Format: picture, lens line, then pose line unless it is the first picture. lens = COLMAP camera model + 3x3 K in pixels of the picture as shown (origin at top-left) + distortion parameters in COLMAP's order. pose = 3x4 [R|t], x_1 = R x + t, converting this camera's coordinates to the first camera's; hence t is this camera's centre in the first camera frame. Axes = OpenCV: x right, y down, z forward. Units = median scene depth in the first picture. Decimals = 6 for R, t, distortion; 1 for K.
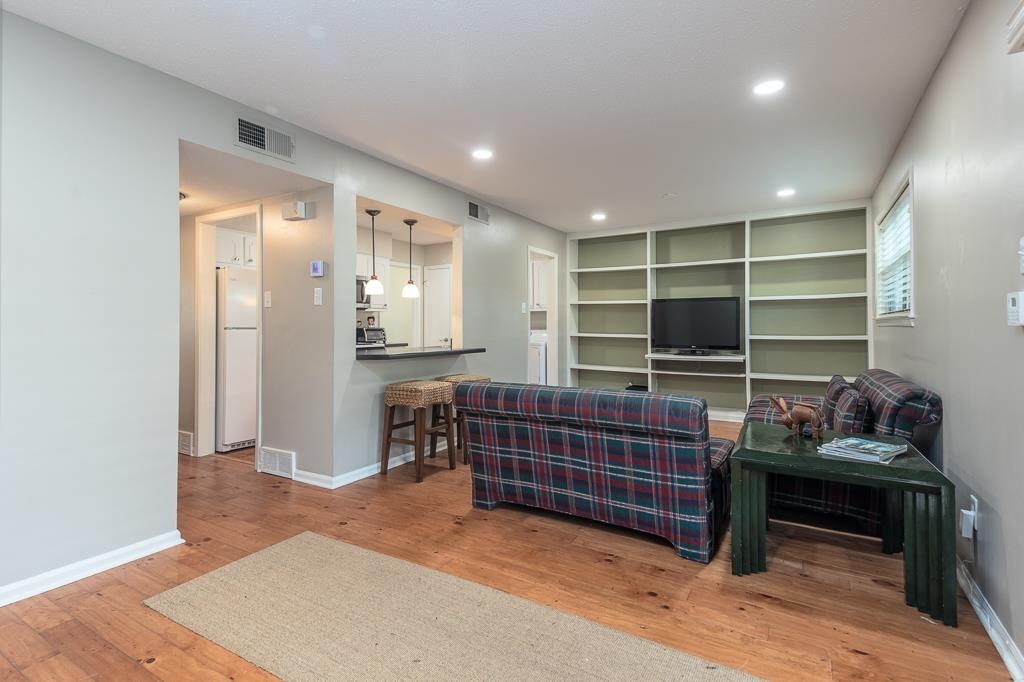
lens RADIAL K [[491.2, 0, 501.7], [0, 491.2, 320.6], [0, 0, 1]] dist [0.029405, -0.001423]
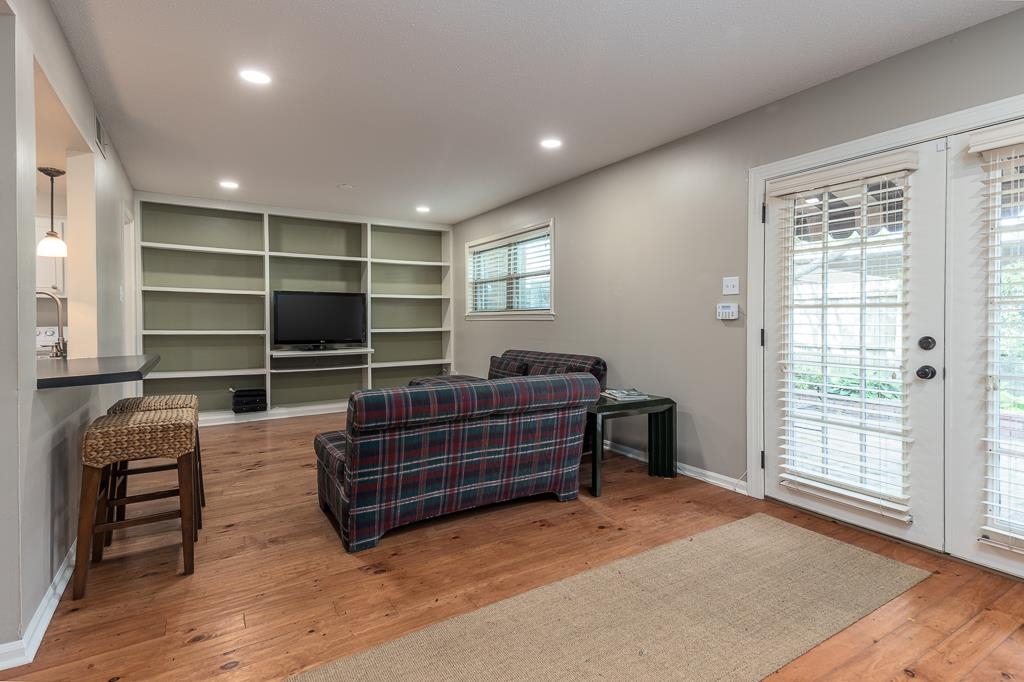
lens RADIAL K [[496.1, 0, 507.9], [0, 496.1, 326.7], [0, 0, 1]] dist [0.031702, -0.000501]
pose [[0.455365, -0.010066, 0.890248, -0.347897], [-0.009380, 0.999826, 0.016102, 0.003810], [-0.890256, -0.015683, 0.455191, 0.230860]]
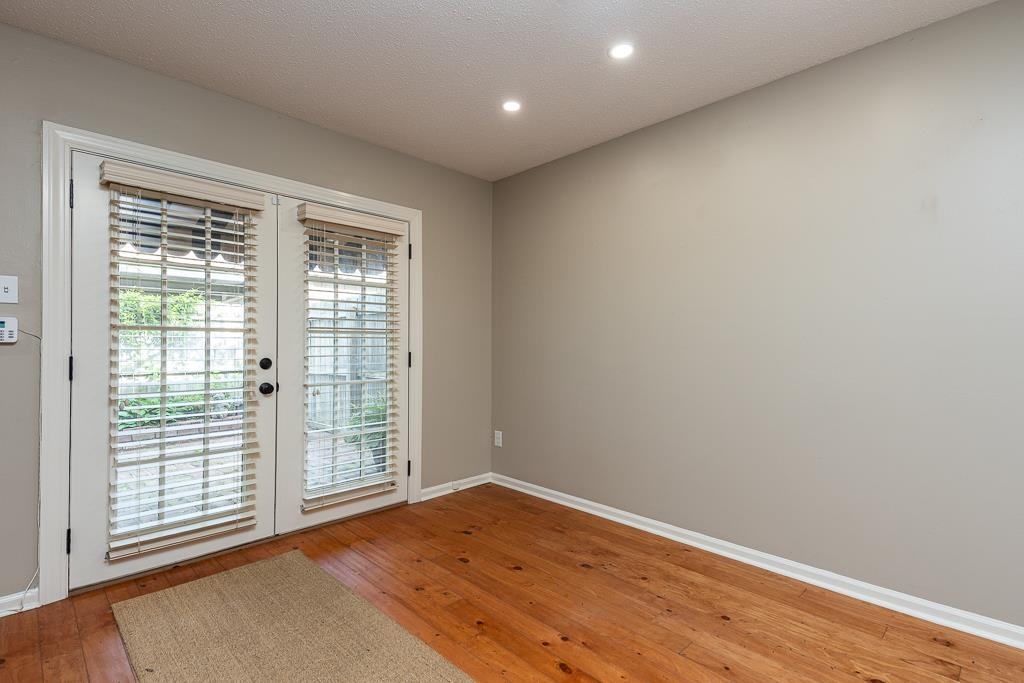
lens RADIAL K [[488.2, 0, 512.0], [0, 488.2, 341.5], [0, 0, 1]] dist [0.001599, -0.000034]
pose [[-0.974520, 0.002092, 0.224293, -0.152613], [-0.001684, 0.999860, -0.016641, 0.006741], [-0.224296, -0.016594, -0.974380, 0.527171]]
